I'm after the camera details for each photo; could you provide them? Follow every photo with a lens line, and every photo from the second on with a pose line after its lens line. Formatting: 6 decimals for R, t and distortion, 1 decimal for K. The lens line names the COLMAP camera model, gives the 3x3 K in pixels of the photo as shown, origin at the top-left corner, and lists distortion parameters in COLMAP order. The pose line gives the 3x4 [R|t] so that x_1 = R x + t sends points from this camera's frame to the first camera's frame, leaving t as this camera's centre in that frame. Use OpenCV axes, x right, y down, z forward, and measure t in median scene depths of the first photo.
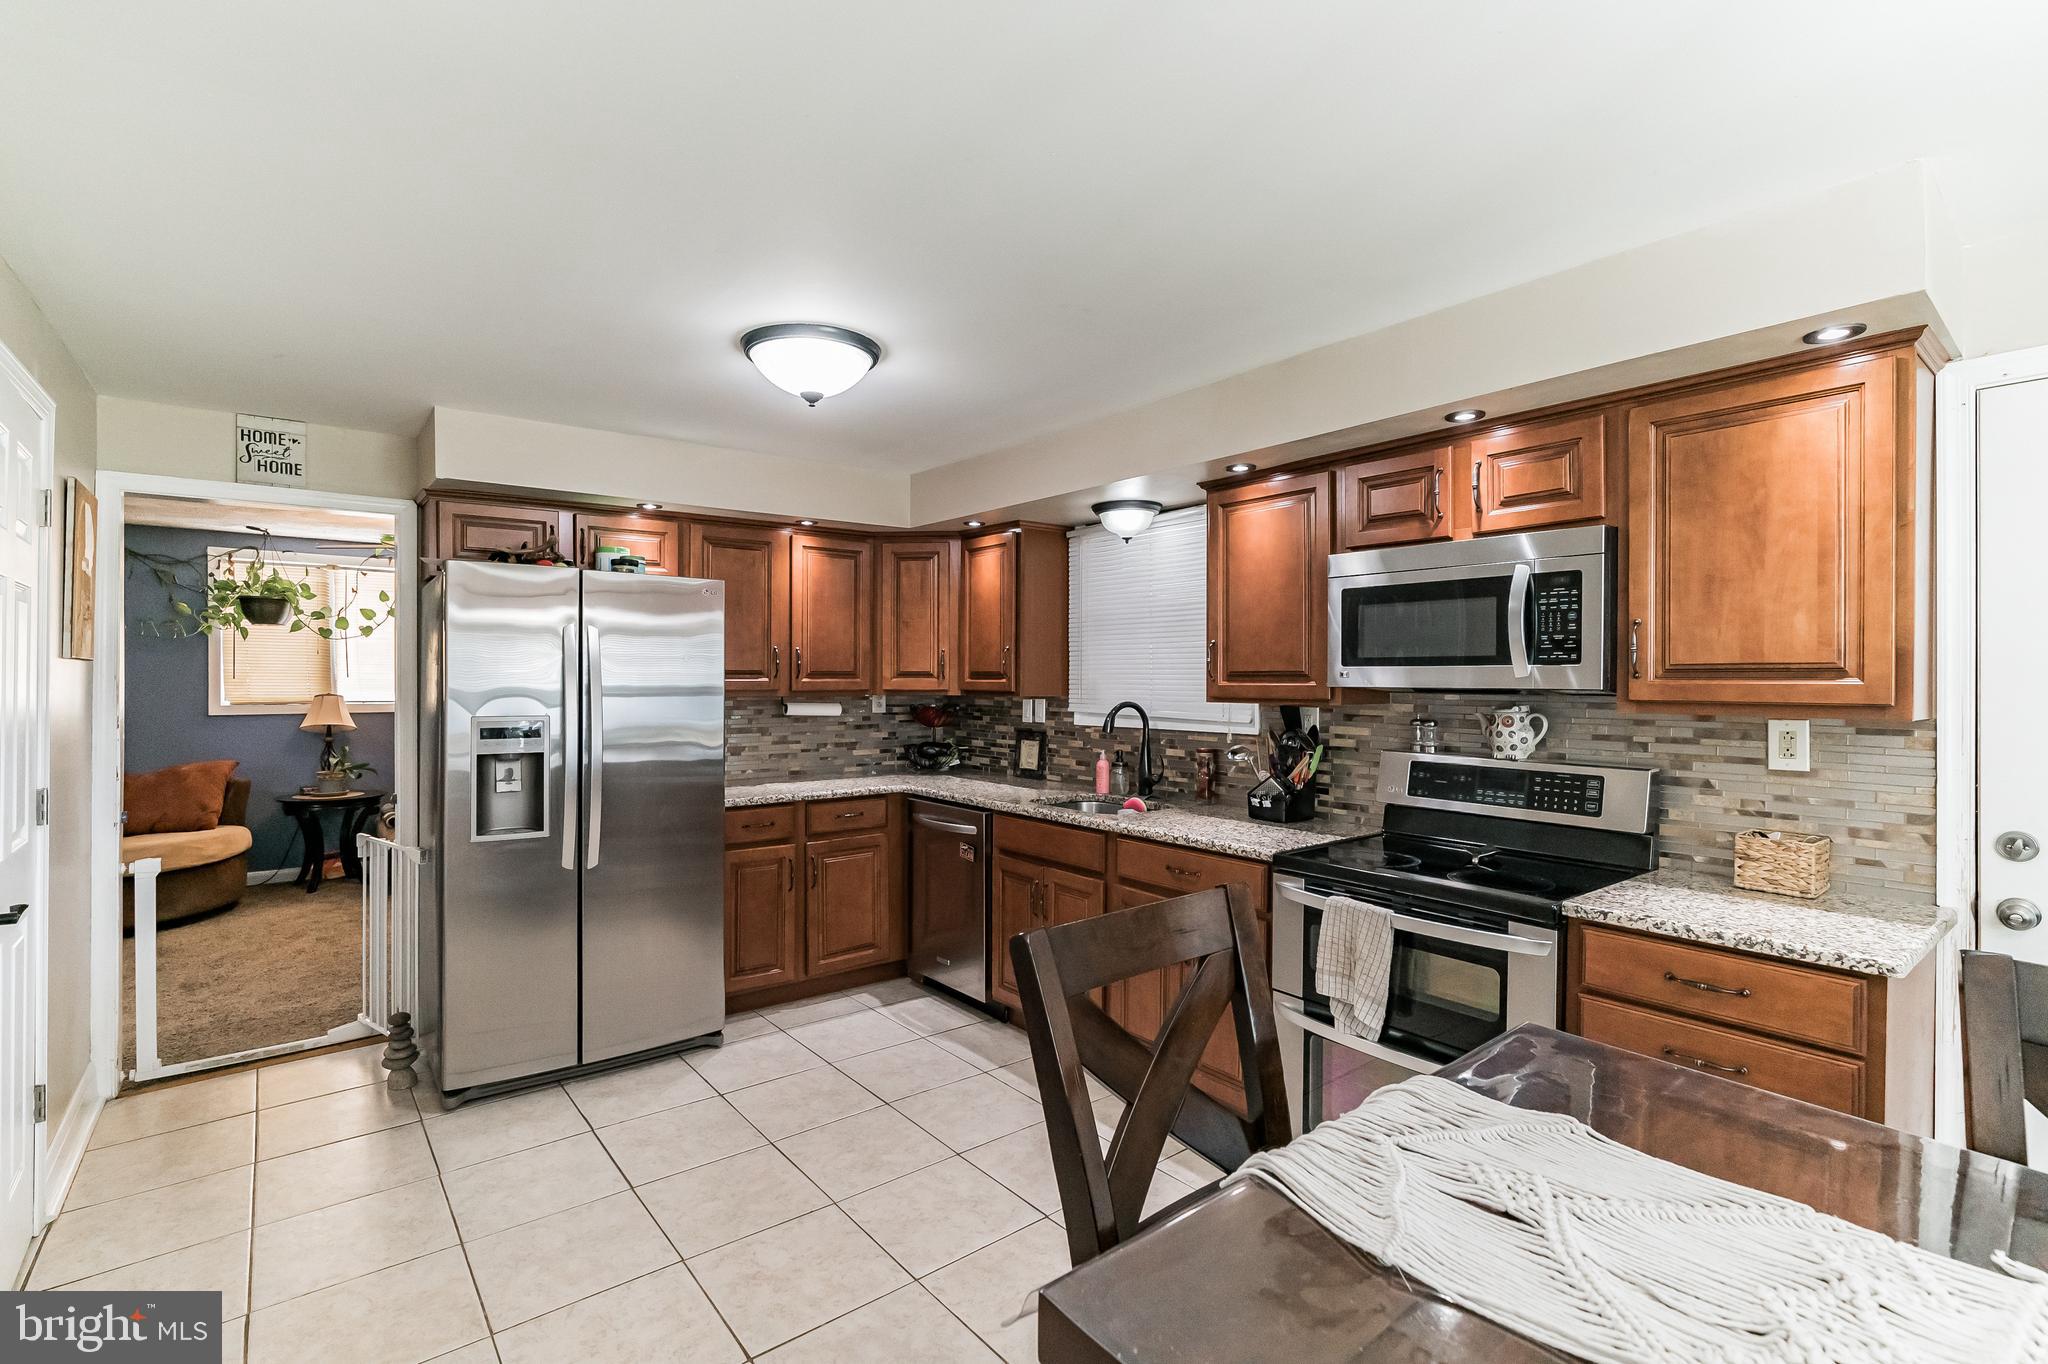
lens RADIAL K [[994.6, 0, 1099.5], [0, 994.6, 681.0], [0, 0, 1]] dist [-0.005914, 0.001105]
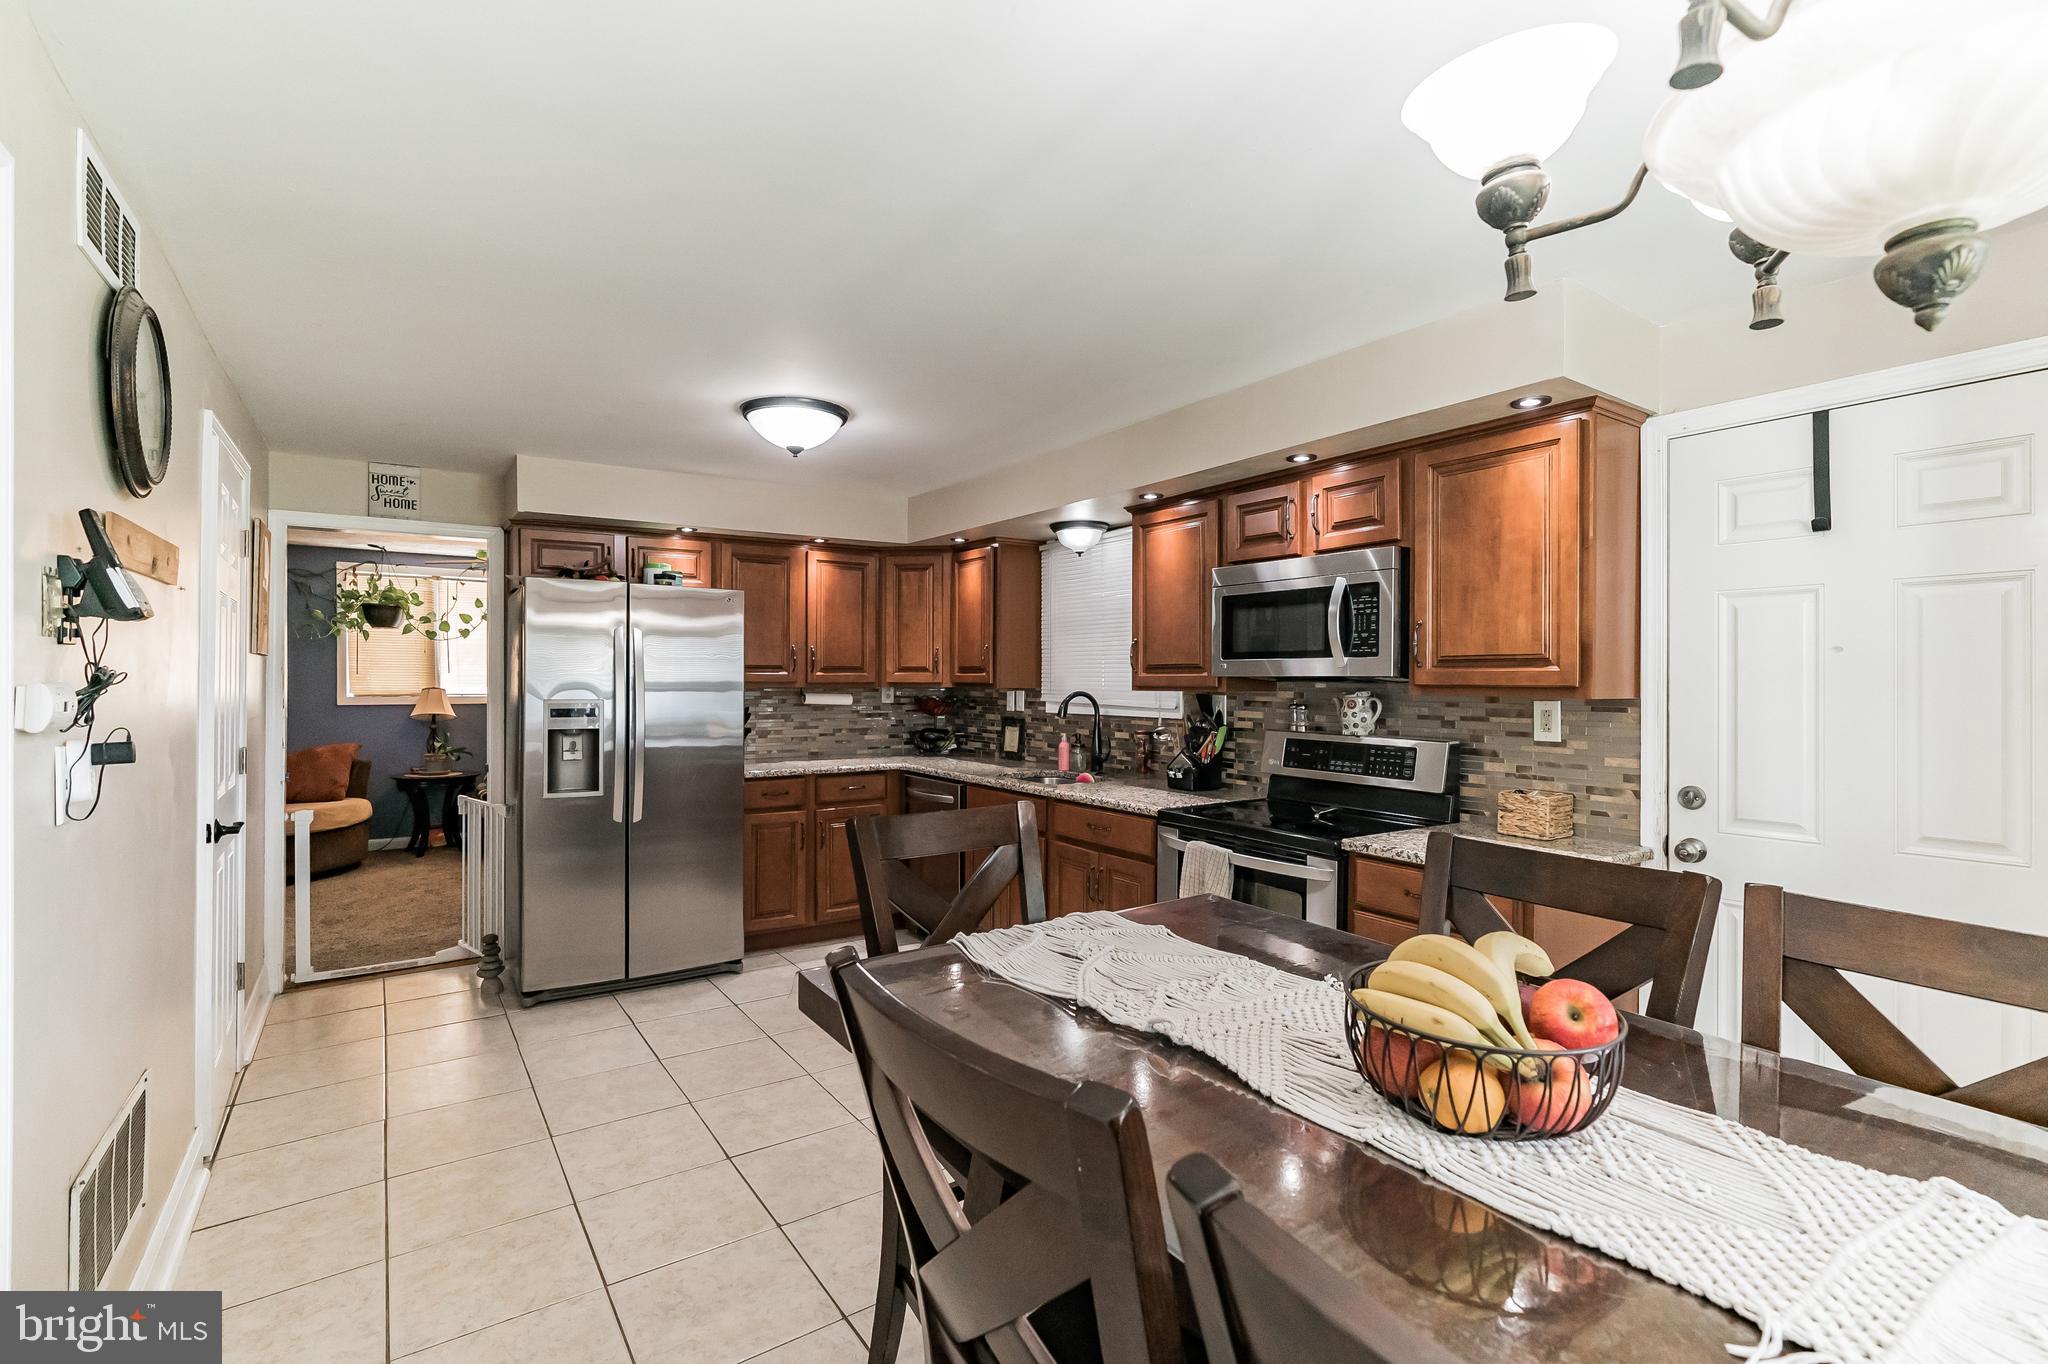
lens RADIAL K [[1028.2, 0, 1105.2], [0, 1028.2, 684.1], [0, 0, 1]] dist [-0.004597, -0.000461]
pose [[0.997001, 0.001272, -0.077378, 0.173638], [-0.001237, 0.999999, 0.000492, 0.013087], [0.077378, -0.000395, 0.997002, -0.239323]]
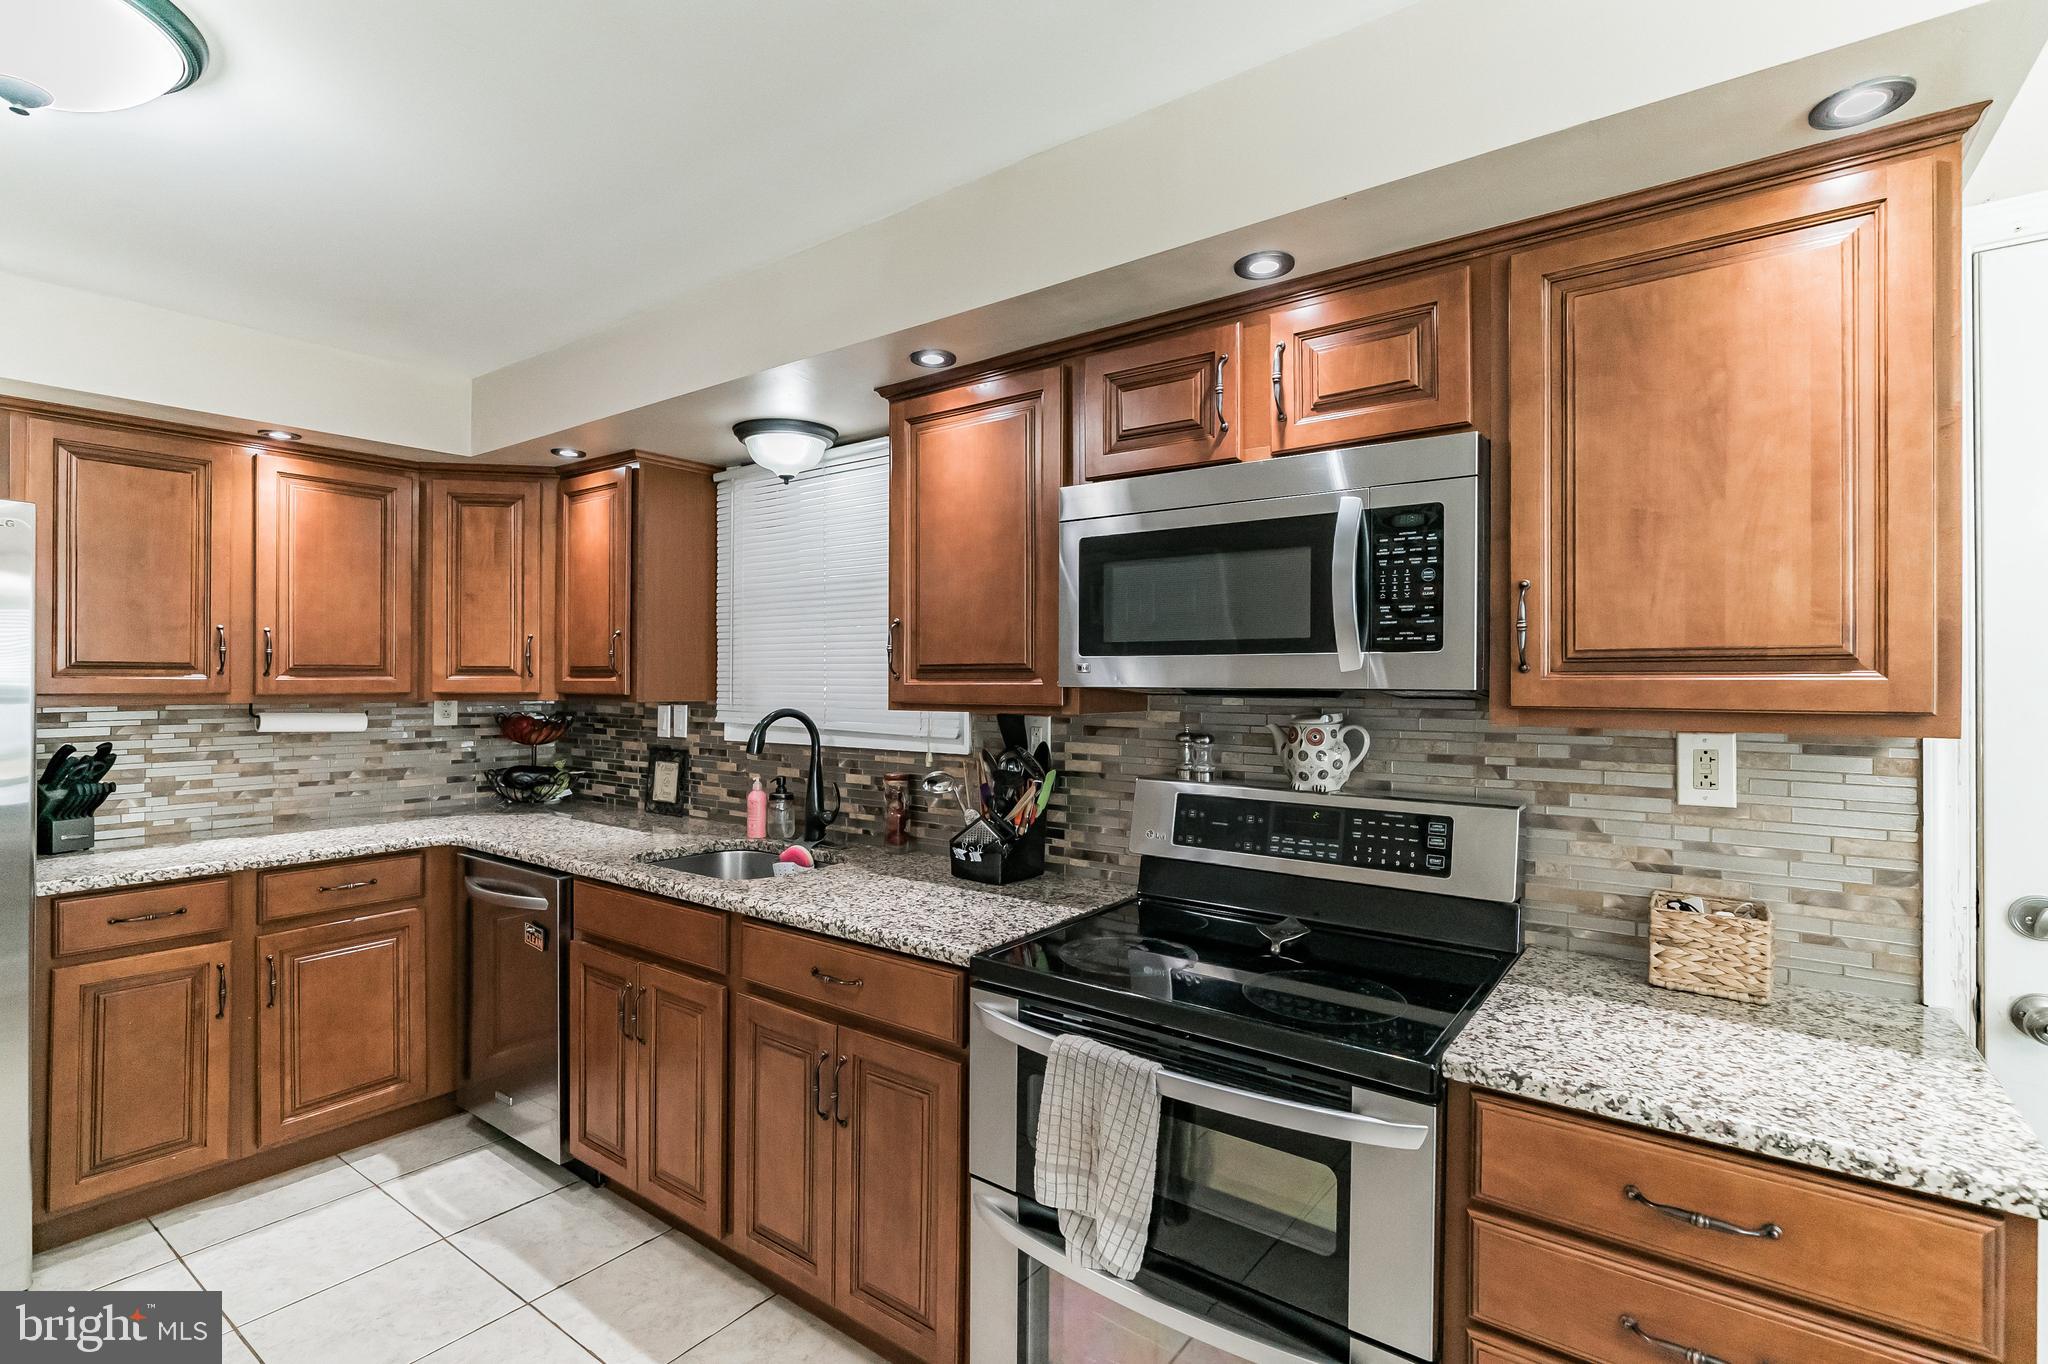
lens RADIAL K [[939.6, 0, 1108.7], [0, 939.6, 677.4], [0, 0, 1]] dist [-0.010060, 0.004079]
pose [[0.966914, 0.001395, 0.255100, 0.090311], [0.000234, 0.999980, -0.006357, 0.003132], [-0.255104, 0.006207, 0.966894, 0.343142]]
